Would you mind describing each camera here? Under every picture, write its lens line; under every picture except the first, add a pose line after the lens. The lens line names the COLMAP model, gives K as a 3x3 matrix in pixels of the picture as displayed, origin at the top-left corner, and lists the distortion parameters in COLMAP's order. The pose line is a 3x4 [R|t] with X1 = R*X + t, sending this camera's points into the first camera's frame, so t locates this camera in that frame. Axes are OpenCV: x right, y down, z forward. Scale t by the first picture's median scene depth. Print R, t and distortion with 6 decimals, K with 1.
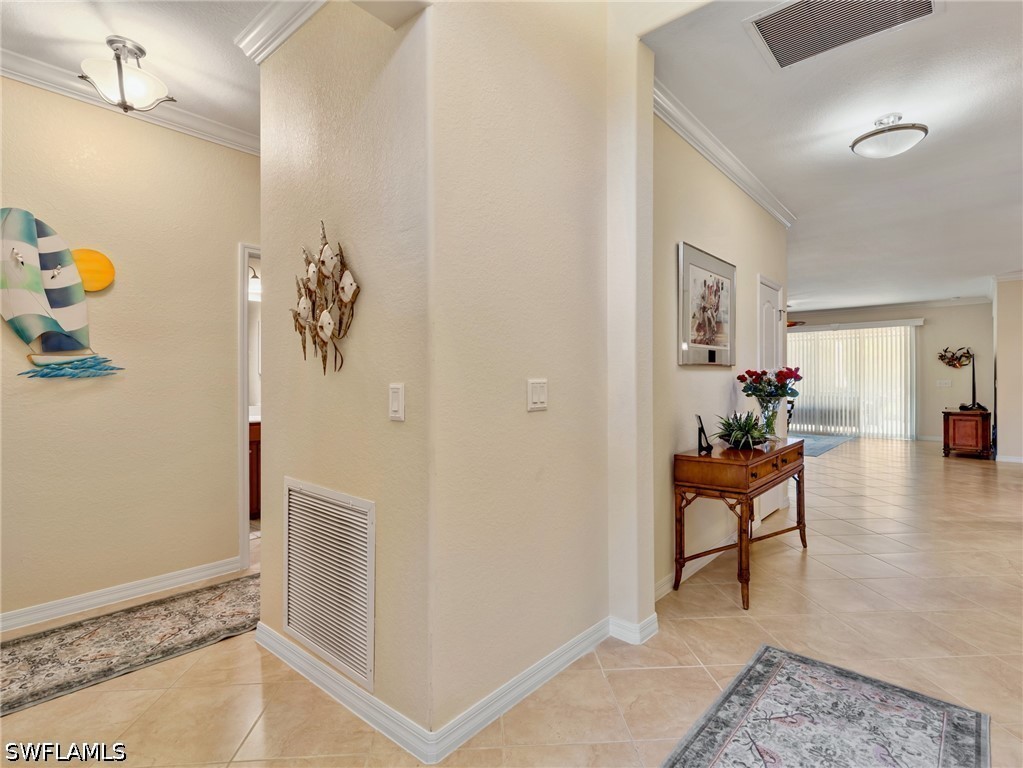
lens RADIAL K [[523.2, 0, 511.9], [0, 523.2, 378.9], [0, 0, 1]] dist [0.011017, -0.003982]
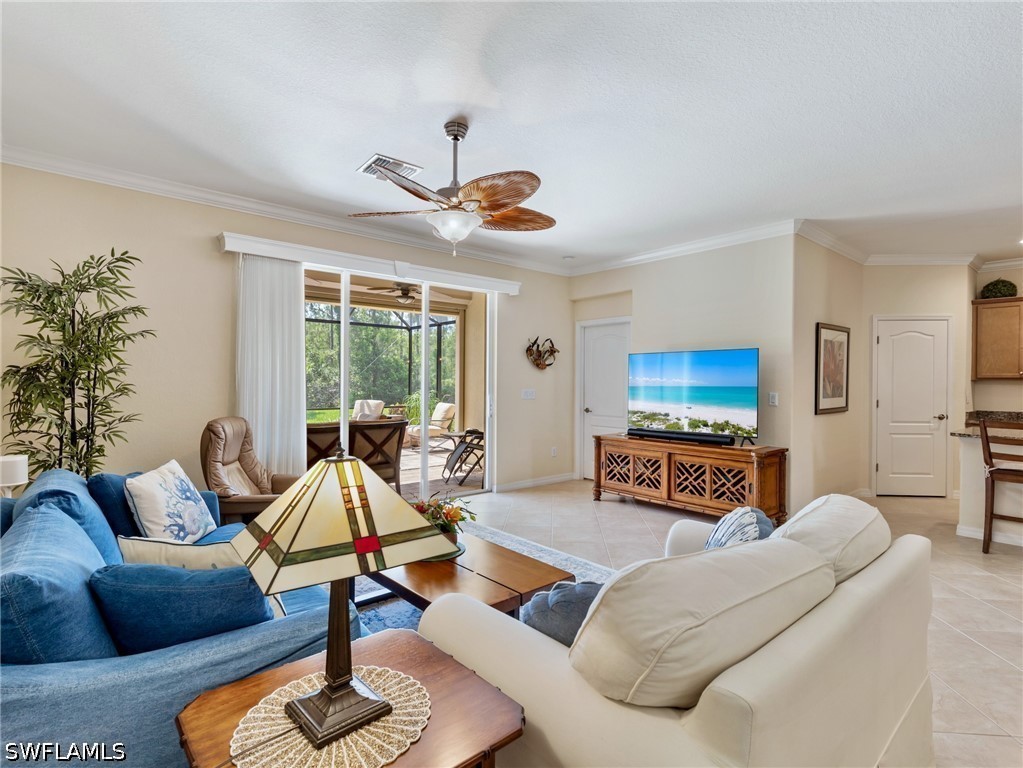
lens RADIAL K [[523.2, 0, 517.9], [0, 523.2, 382.9], [0, 0, 1]] dist [0.011017, -0.003982]
pose [[0.132511, -0.004746, 0.991170, 0.207952], [-0.011527, 0.999914, 0.006329, -0.007769], [-0.991114, -0.012264, 0.132445, 0.953293]]
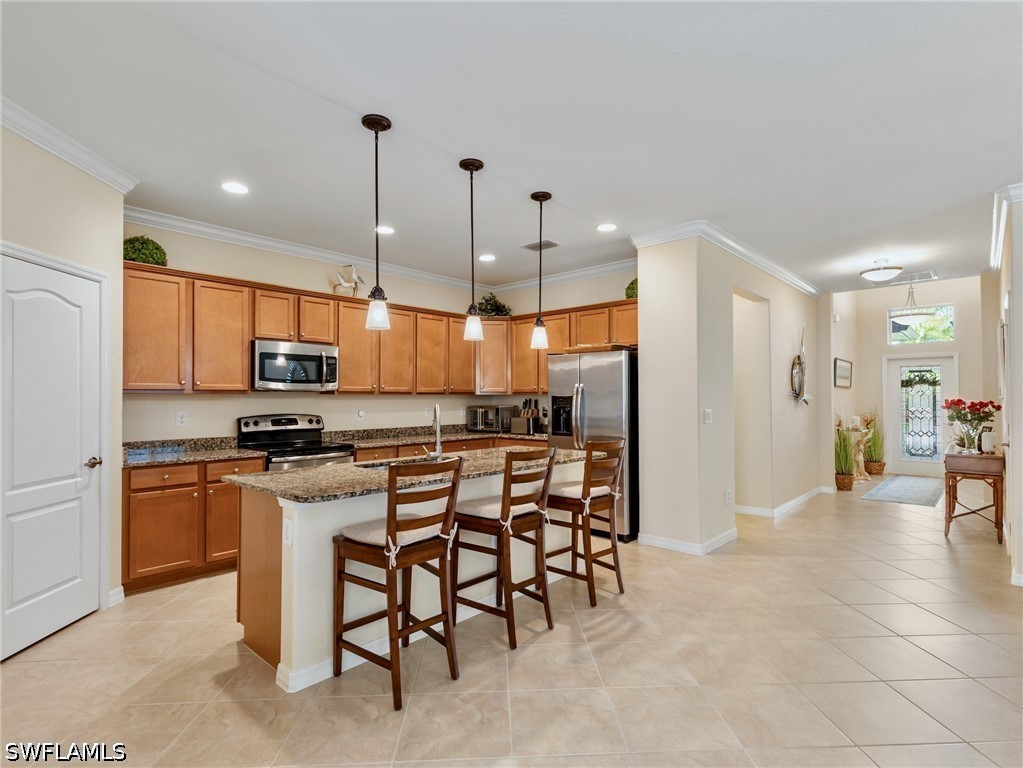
lens RADIAL K [[523.2, 0, 516.8], [0, 523.2, 392.2], [0, 0, 1]] dist [0.011017, -0.003982]
pose [[-0.999863, 0.001257, 0.016517, 0.600234], [0.001013, 0.999891, -0.014760, -0.008195], [-0.016534, -0.014742, -0.999755, 0.870168]]
